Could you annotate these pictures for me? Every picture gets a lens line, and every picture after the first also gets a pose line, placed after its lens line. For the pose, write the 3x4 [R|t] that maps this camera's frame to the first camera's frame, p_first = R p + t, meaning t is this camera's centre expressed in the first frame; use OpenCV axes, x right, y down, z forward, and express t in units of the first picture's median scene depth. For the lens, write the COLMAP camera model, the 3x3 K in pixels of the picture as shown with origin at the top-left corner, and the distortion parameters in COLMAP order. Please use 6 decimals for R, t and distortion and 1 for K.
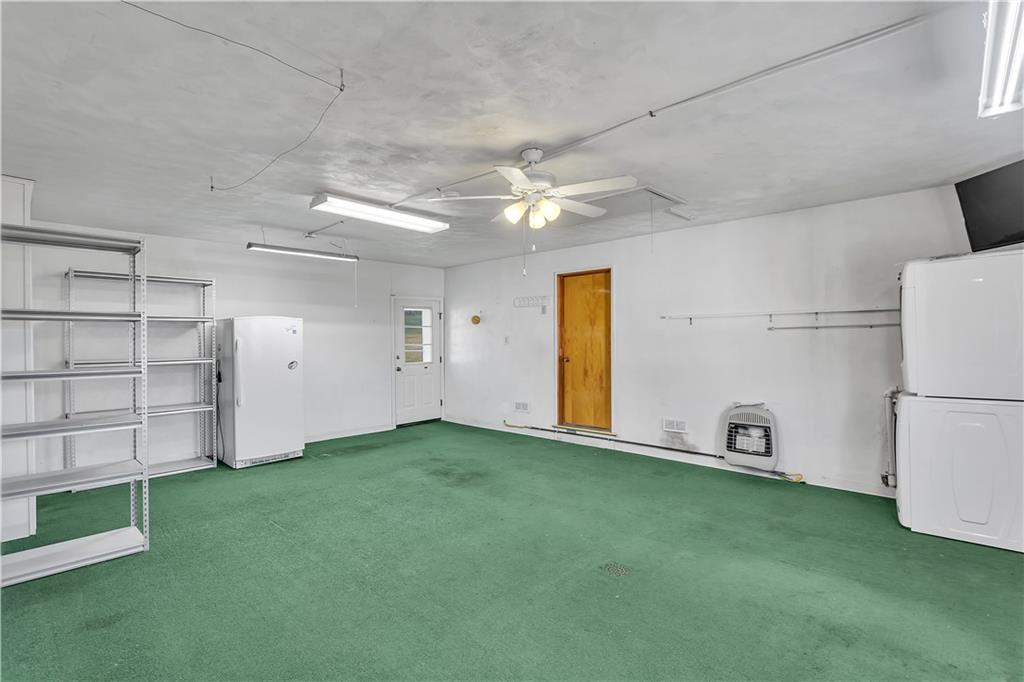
lens RADIAL K [[479.3, 0, 512.0], [0, 479.3, 341.0], [0, 0, 1]] dist [0.000280, 0.000411]
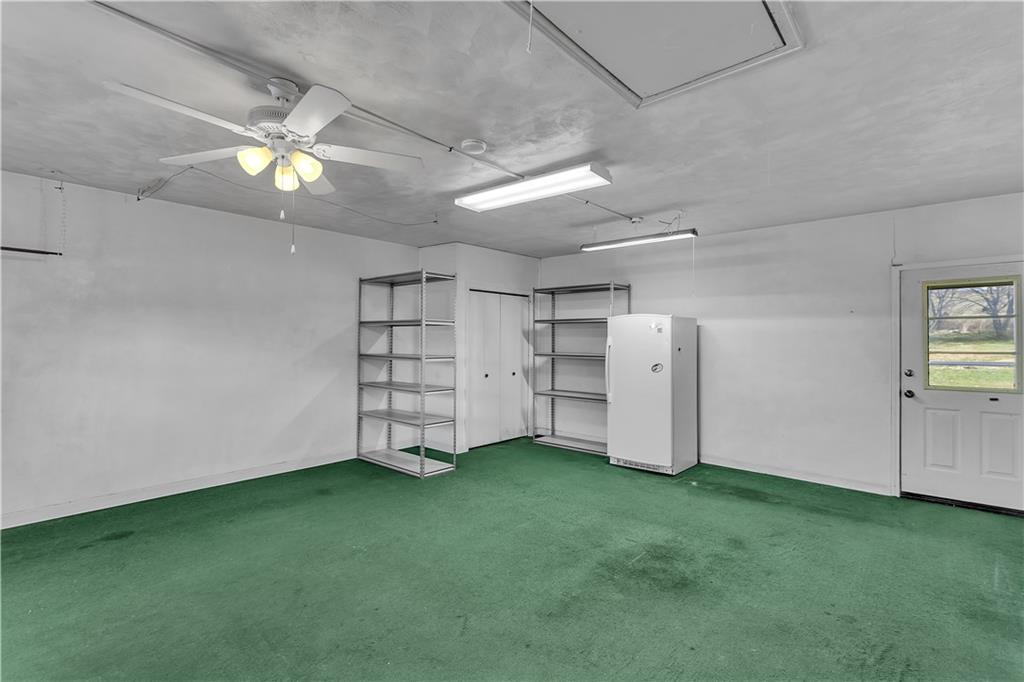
lens RADIAL K [[479.3, 0, 512.0], [0, 479.3, 341.0], [0, 0, 1]] dist [0.000280, 0.000411]
pose [[0.044069, 0.009239, -0.998986, 0.488066], [-0.012636, 0.999882, 0.008690, -0.004657], [0.998949, 0.012240, 0.044181, 0.805867]]
